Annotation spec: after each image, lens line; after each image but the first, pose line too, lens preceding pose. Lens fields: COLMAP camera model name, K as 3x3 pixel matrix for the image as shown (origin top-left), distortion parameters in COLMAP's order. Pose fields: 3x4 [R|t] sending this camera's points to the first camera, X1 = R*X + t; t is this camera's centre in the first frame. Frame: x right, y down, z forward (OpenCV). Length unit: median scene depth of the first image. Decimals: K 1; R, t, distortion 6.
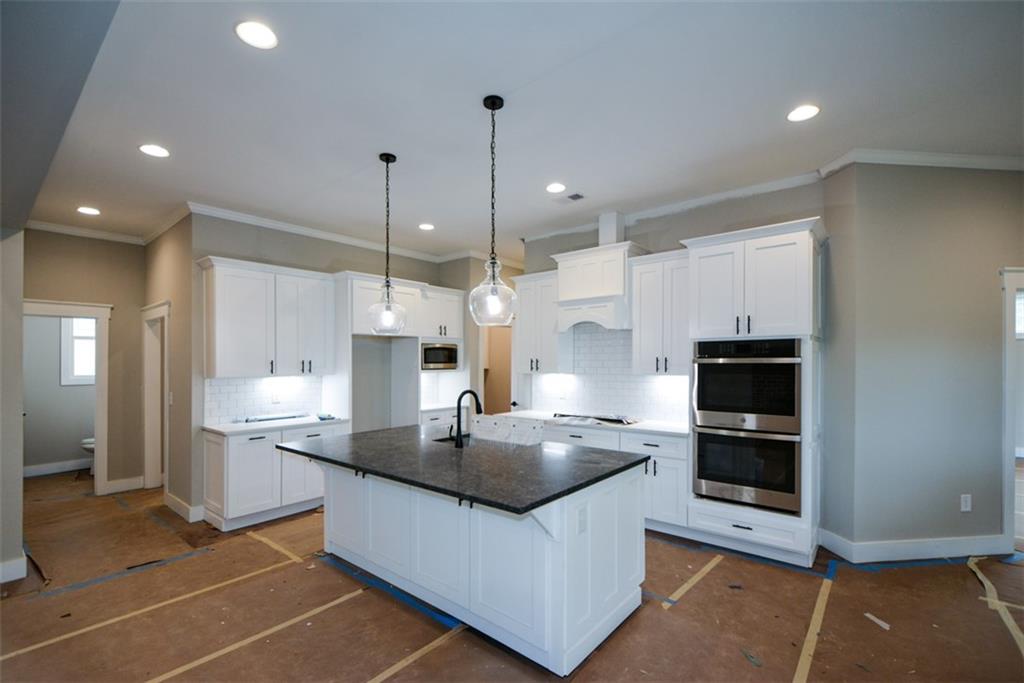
lens RADIAL K [[456.0, 0, 515.9], [0, 456.0, 352.5], [0, 0, 1]] dist [-0.004601, -0.000409]
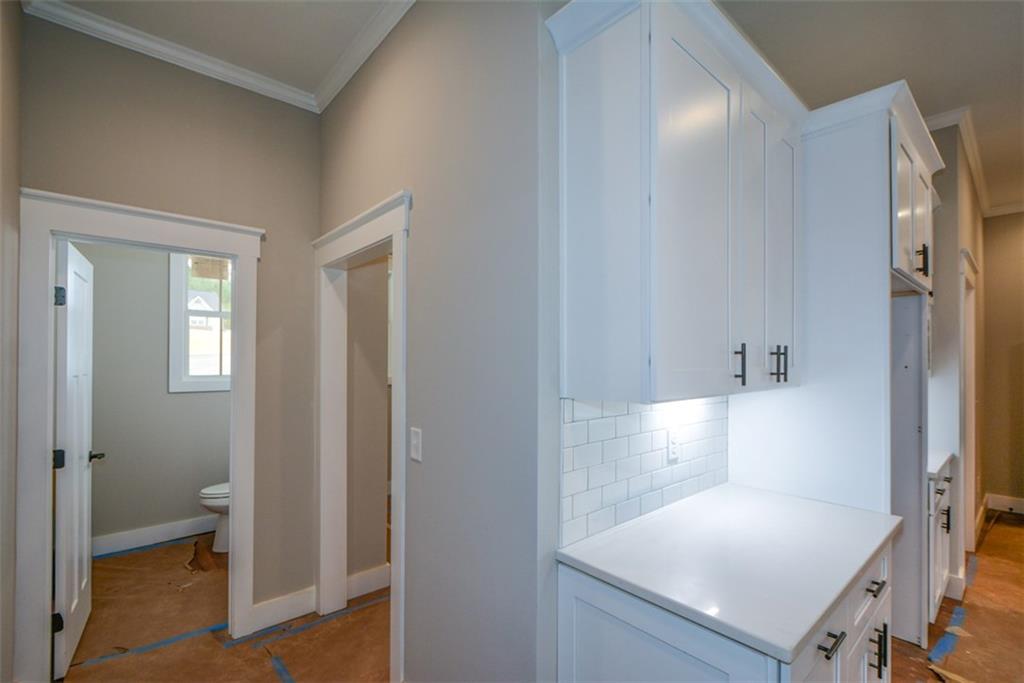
lens RADIAL K [[456.0, 0, 507.6], [0, 456.0, 346.4], [0, 0, 1]] dist [-0.004601, -0.000409]
pose [[0.988462, 0.001475, -0.151461, -0.566086], [-0.002272, 0.999984, -0.005085, 0.018313], [0.151451, 0.005371, 0.988450, 0.571315]]
